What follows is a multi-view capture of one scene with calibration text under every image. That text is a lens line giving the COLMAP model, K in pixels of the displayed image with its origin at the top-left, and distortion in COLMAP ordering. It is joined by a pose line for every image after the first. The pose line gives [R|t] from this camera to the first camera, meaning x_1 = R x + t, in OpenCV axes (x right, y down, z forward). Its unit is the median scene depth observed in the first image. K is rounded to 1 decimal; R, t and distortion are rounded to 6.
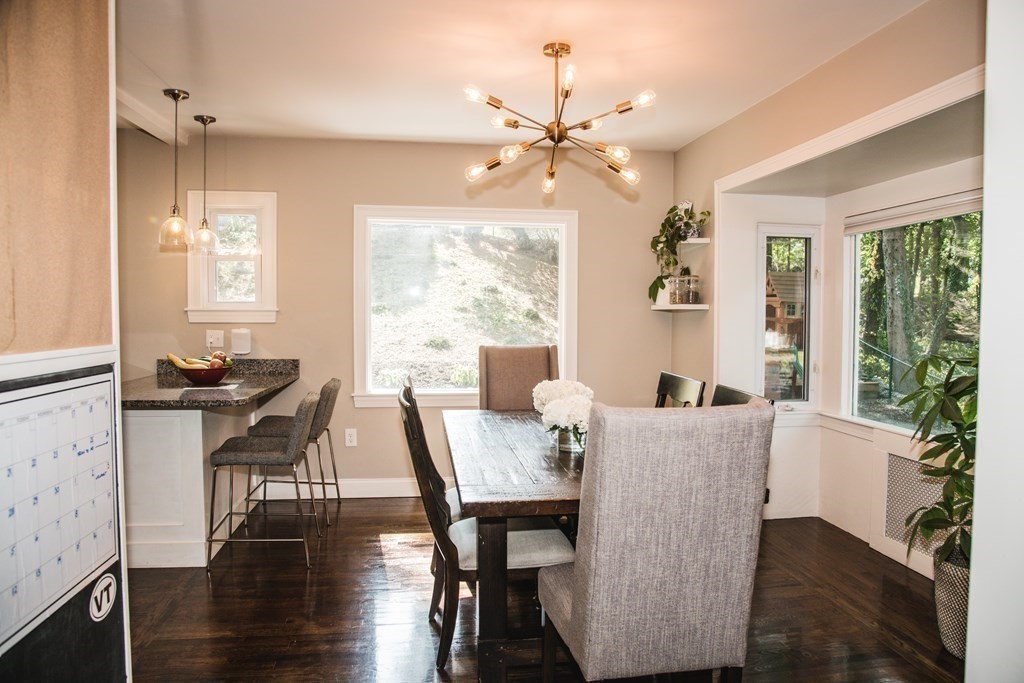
lens RADIAL K [[699.3, 0, 512.0], [0, 699.3, 341.5], [0, 0, 1]] dist [-0.105006, 0.066522]
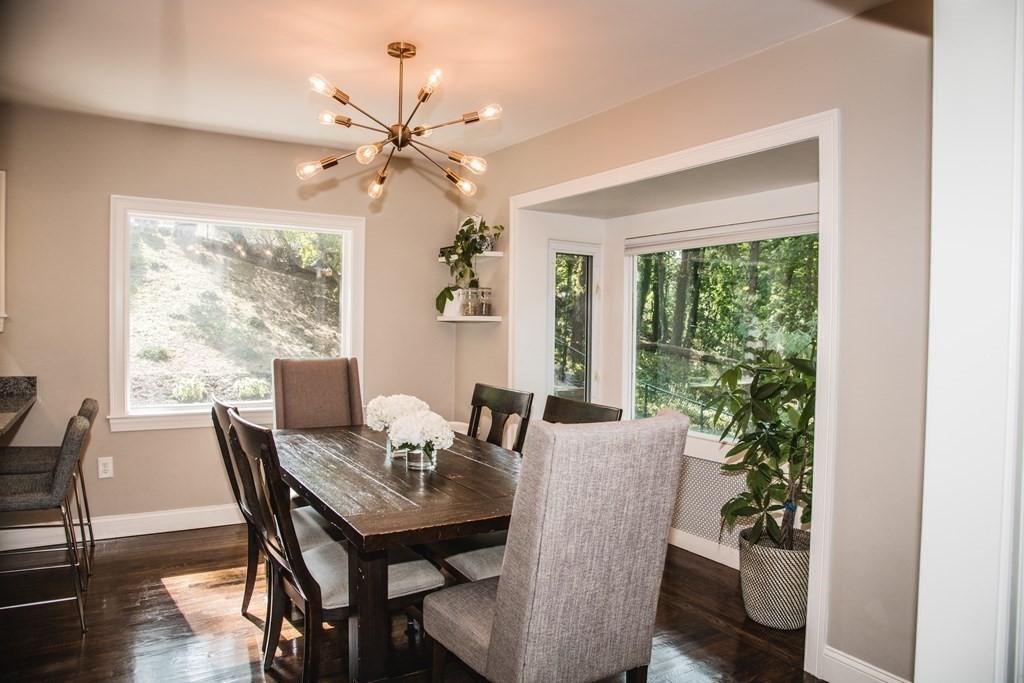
lens RADIAL K [[699.3, 0, 512.0], [0, 699.3, 341.5], [0, 0, 1]] dist [-0.105006, 0.066522]
pose [[0.919323, 0.000261, 0.393504, -0.119081], [0.004886, 0.999915, -0.012078, -0.004104], [-0.393474, 0.013026, 0.919243, 0.046349]]
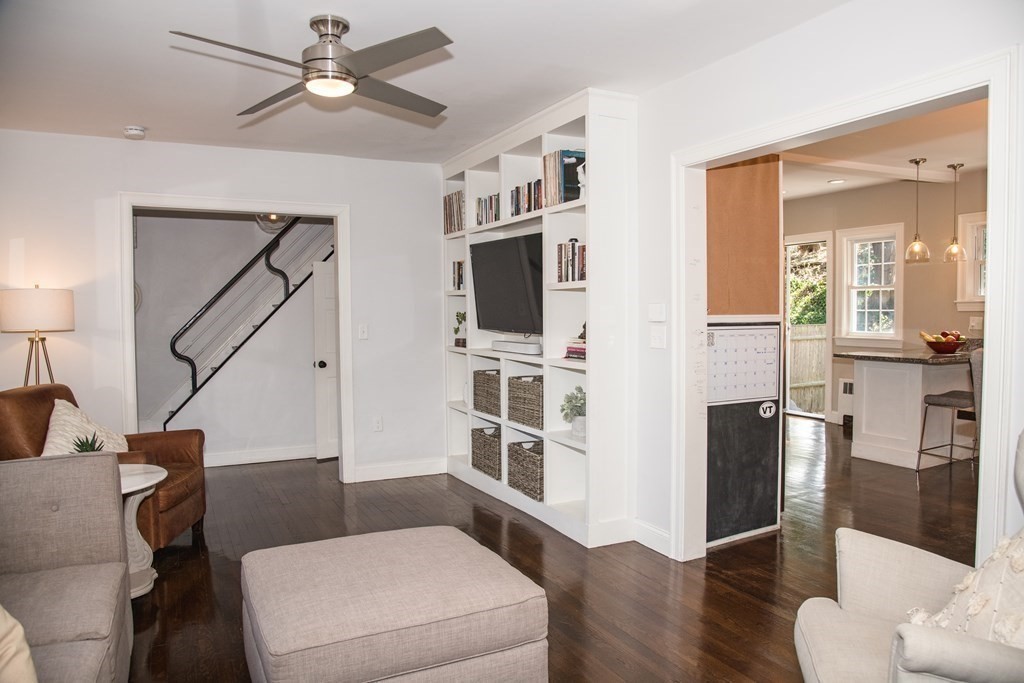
lens RADIAL K [[699.3, 0, 512.0], [0, 699.3, 341.5], [0, 0, 1]] dist [-0.105006, 0.066522]
pose [[0.306623, 0.033604, -0.951238, 0.610028], [-0.029024, 0.999242, 0.025944, 0.026181], [0.951388, 0.019654, 0.307366, -0.292232]]
